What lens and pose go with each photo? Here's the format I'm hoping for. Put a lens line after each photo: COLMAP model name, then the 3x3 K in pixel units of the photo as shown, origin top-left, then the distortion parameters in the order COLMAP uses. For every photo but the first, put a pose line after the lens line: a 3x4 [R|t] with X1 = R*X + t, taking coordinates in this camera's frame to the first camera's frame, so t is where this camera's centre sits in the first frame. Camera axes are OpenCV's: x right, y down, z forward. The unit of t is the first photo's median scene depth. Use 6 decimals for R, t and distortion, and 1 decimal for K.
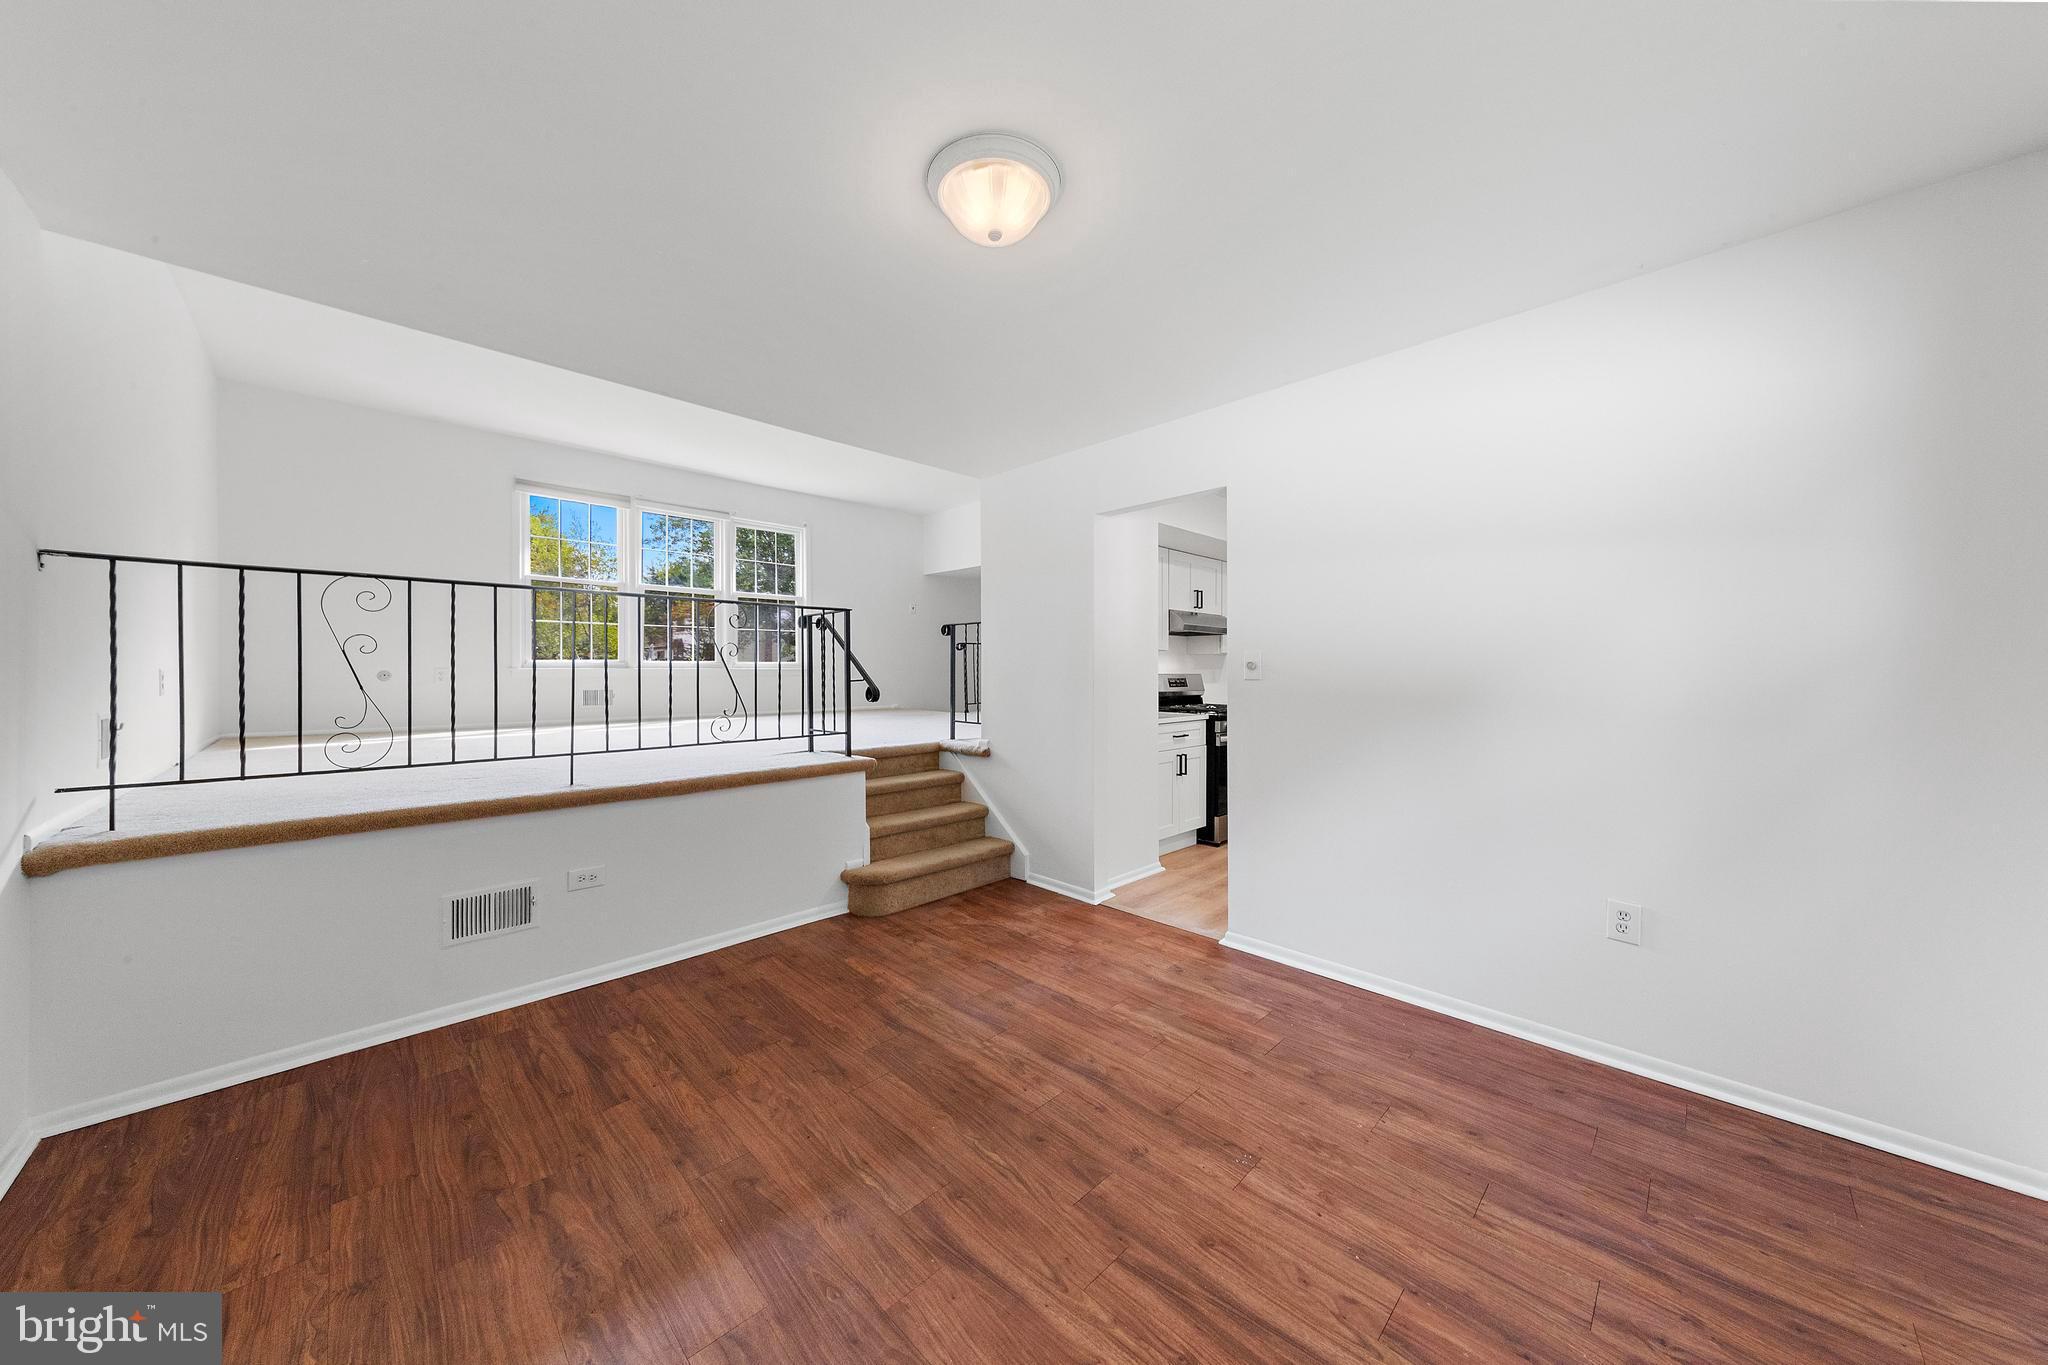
lens RADIAL K [[696.3, 0, 1025.4], [0, 696.3, 679.1], [0, 0, 1]] dist [0.000185, 0.000006]
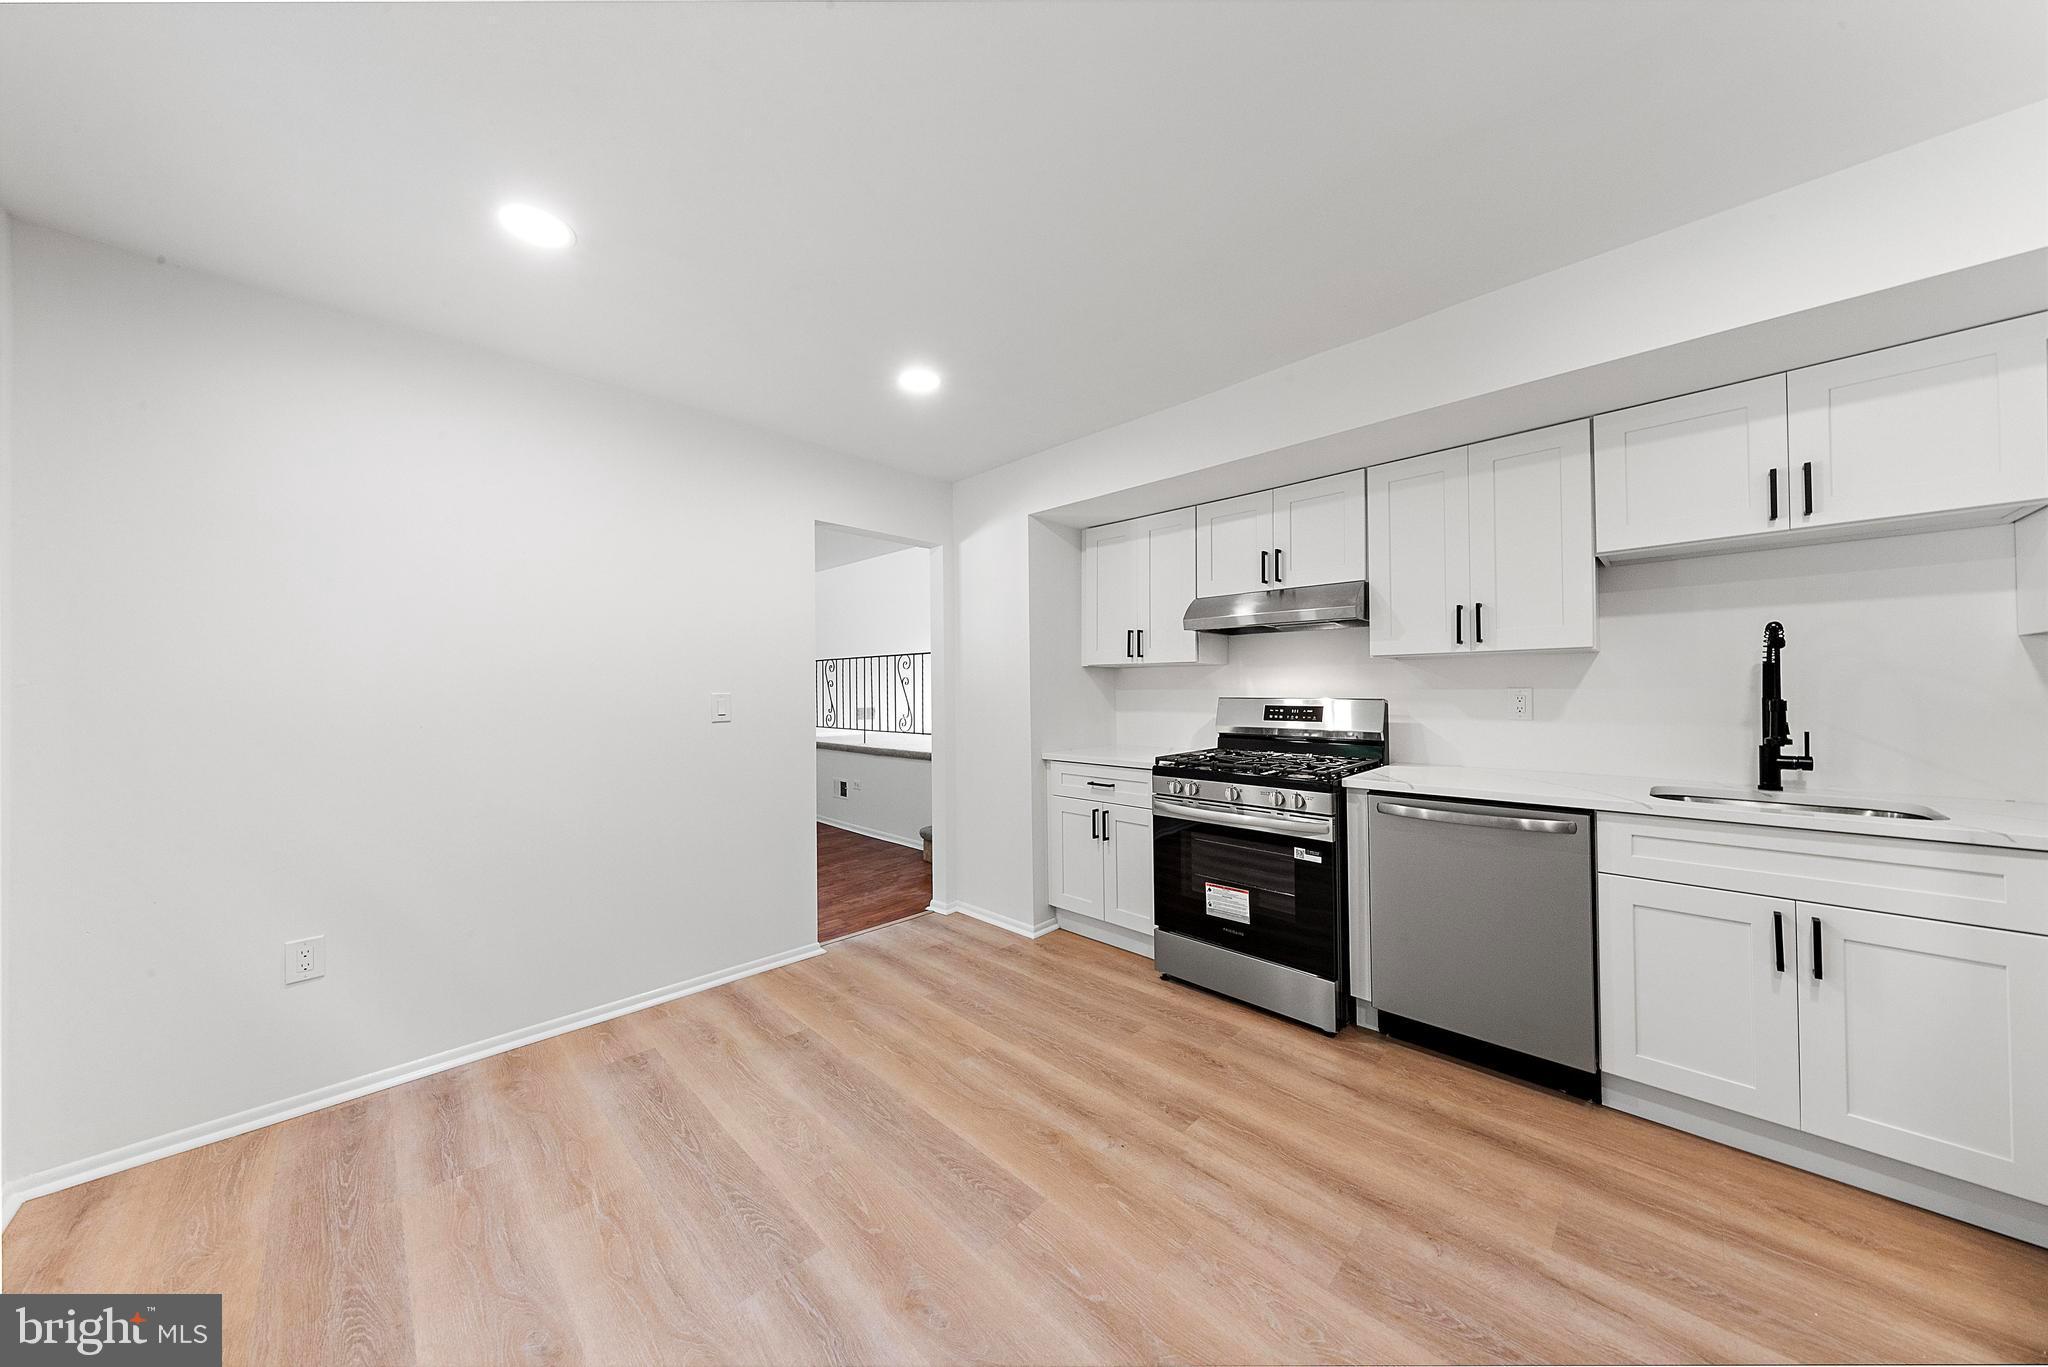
lens RADIAL K [[688.5, 0, 1024.0], [0, 688.5, 683.5], [0, 0, 1]] dist [-0.000084, -0.000005]
pose [[-0.026542, -0.005470, -0.999633, 1.238151], [0.002199, 0.999982, -0.005530, -0.024363], [0.999645, -0.002345, -0.026530, 1.243736]]
